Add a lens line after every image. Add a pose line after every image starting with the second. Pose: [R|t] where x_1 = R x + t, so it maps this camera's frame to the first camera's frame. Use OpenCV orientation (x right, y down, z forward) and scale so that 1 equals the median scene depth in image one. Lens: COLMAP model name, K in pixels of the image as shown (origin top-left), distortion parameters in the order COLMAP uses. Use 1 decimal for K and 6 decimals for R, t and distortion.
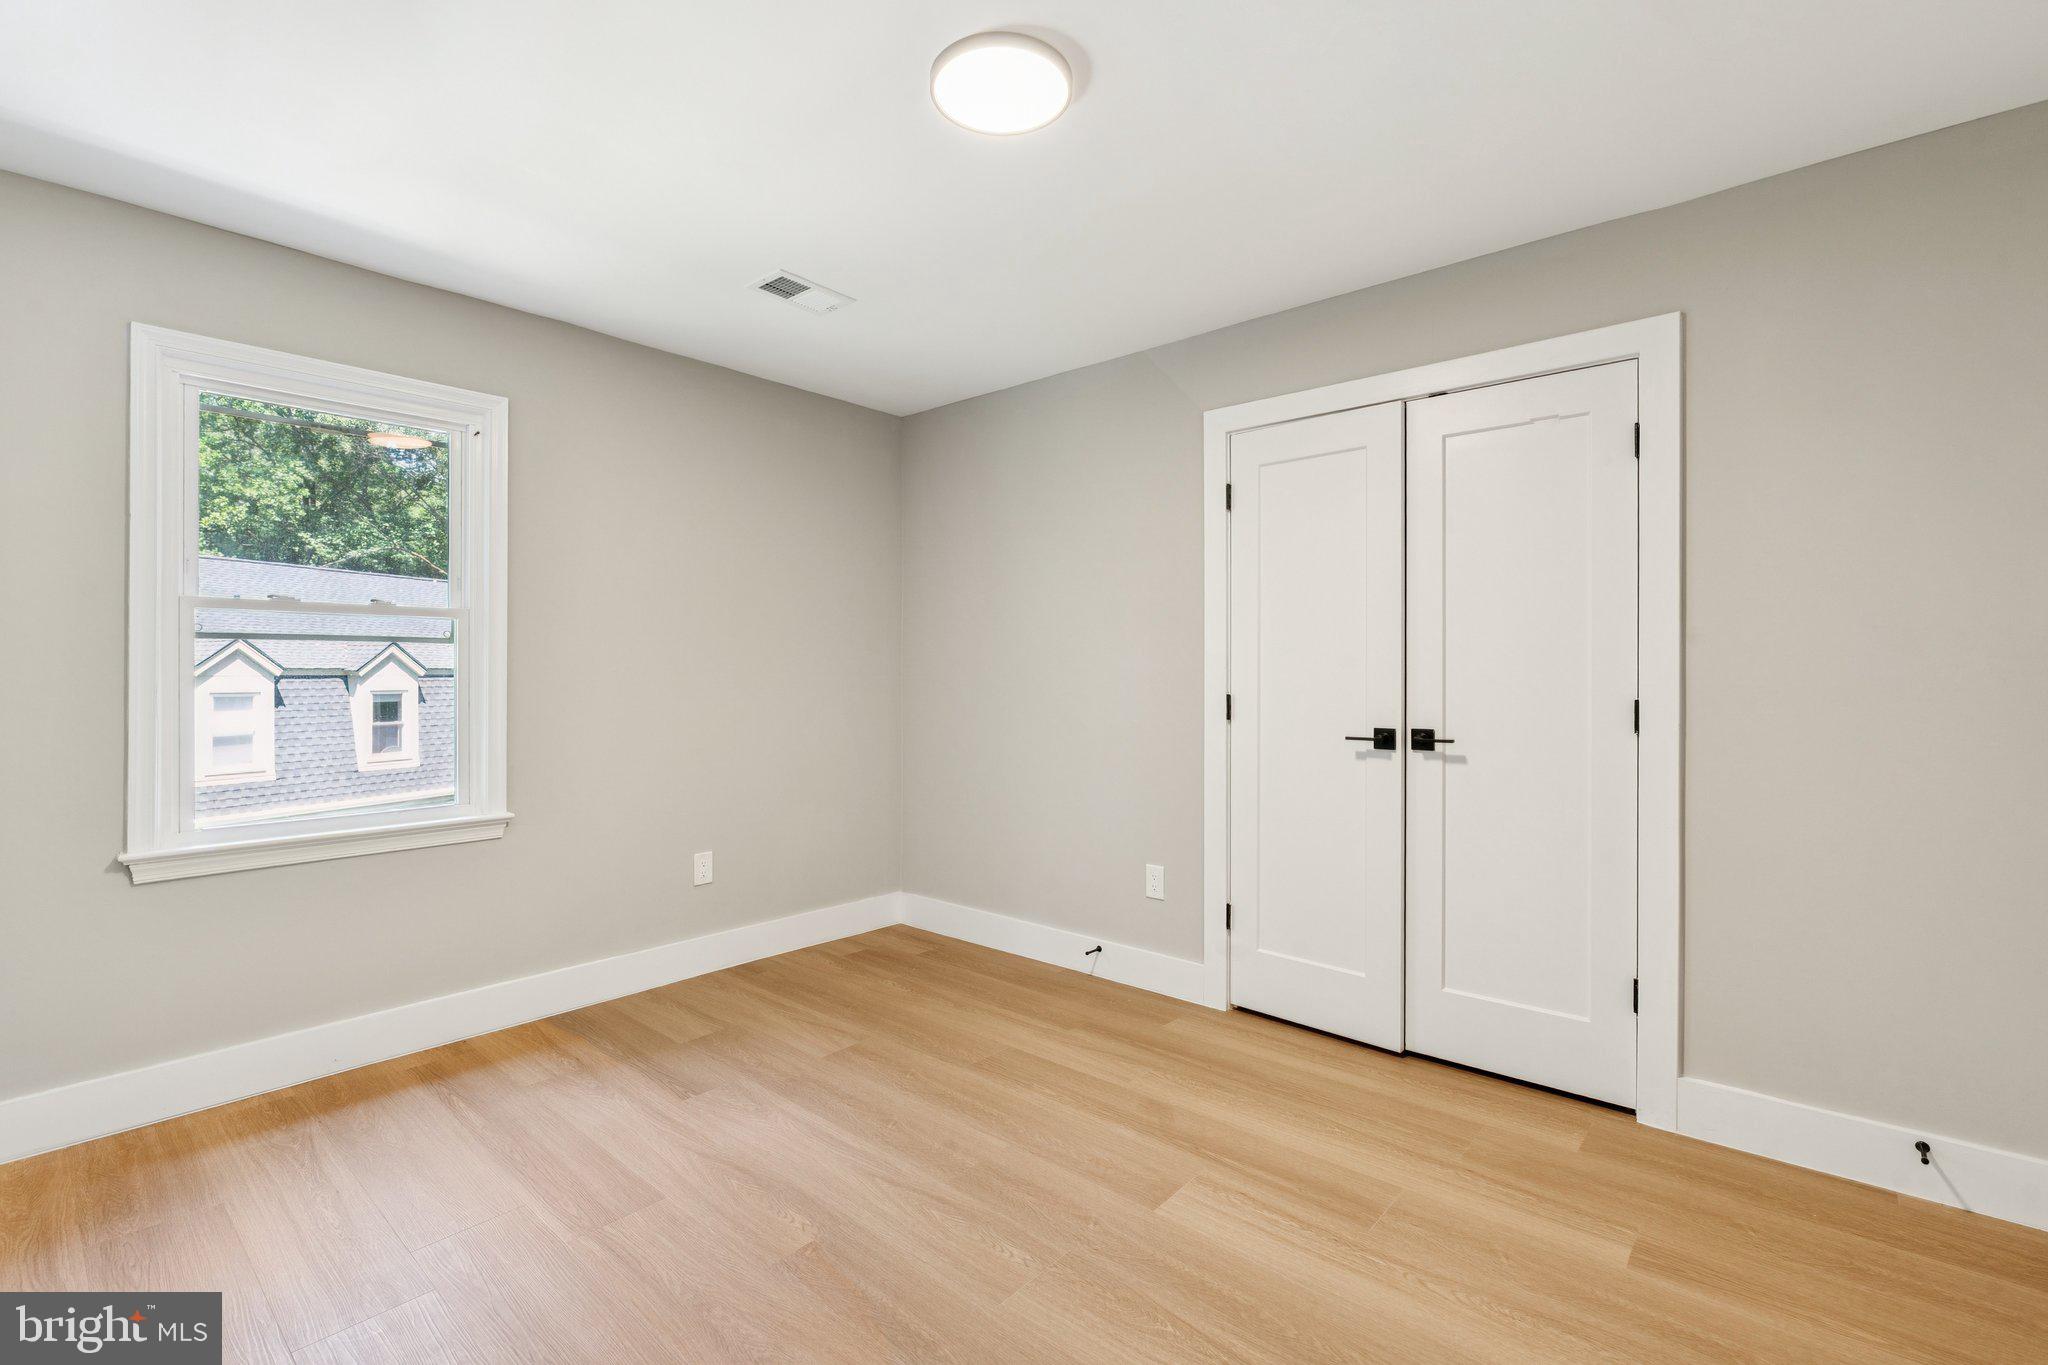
lens RADIAL K [[908.3, 0, 1031.8], [0, 908.3, 671.3], [0, 0, 1]] dist [-0.005026, 0.000624]
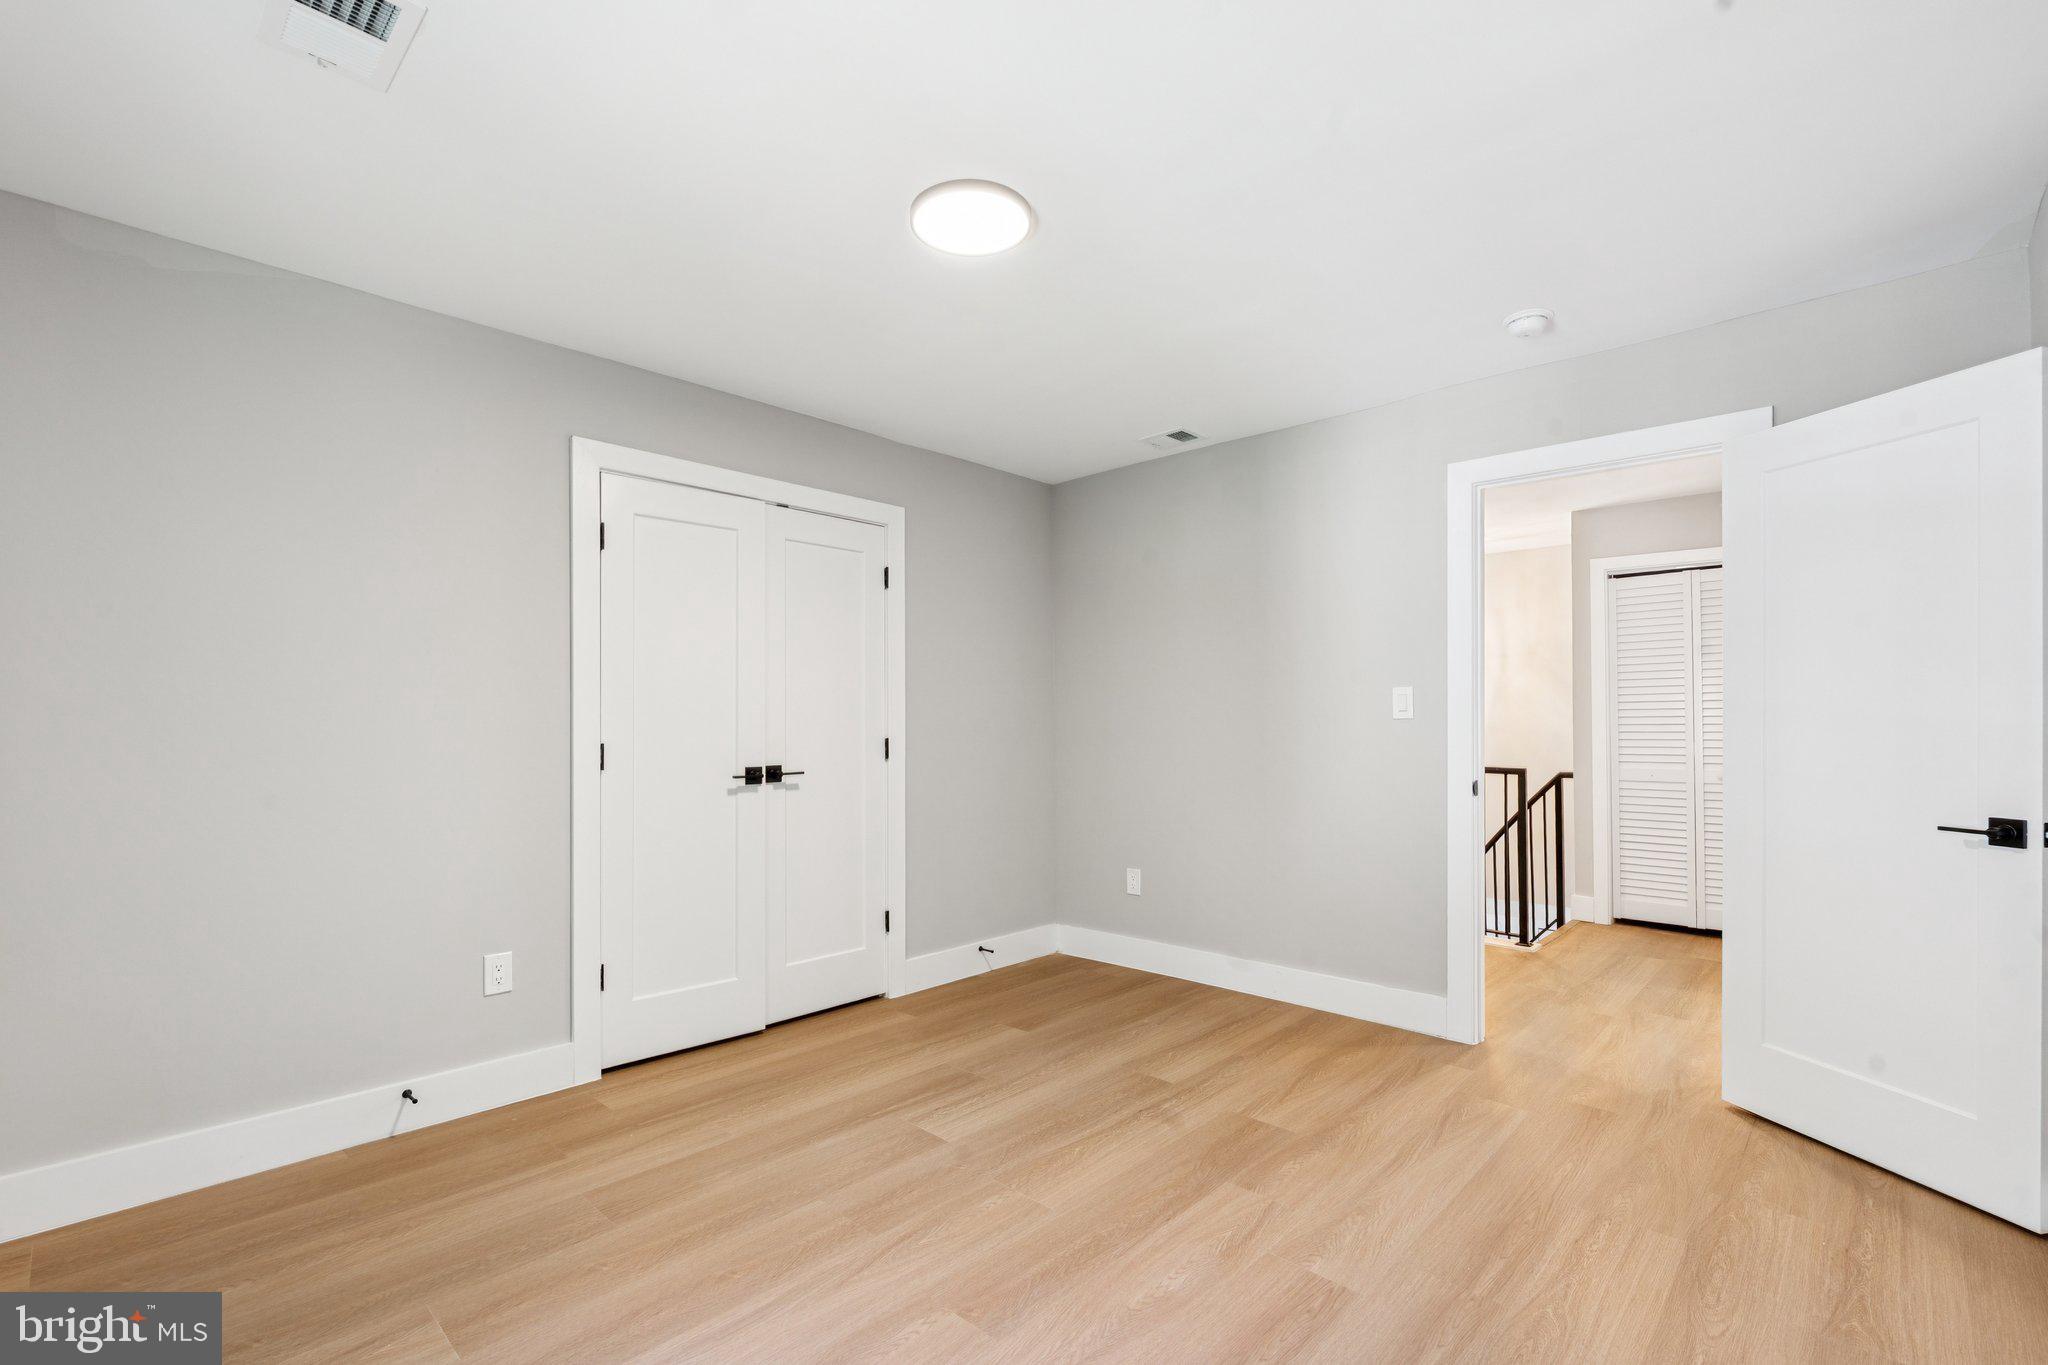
lens RADIAL K [[908.3, 0, 998.6], [0, 908.3, 712.6], [0, 0, 1]] dist [-0.005026, 0.000624]
pose [[0.063377, 0.010880, 0.997930, -0.824889], [-0.001370, 0.999941, -0.010815, 0.003049], [-0.997989, -0.000682, 0.063388, 0.613580]]
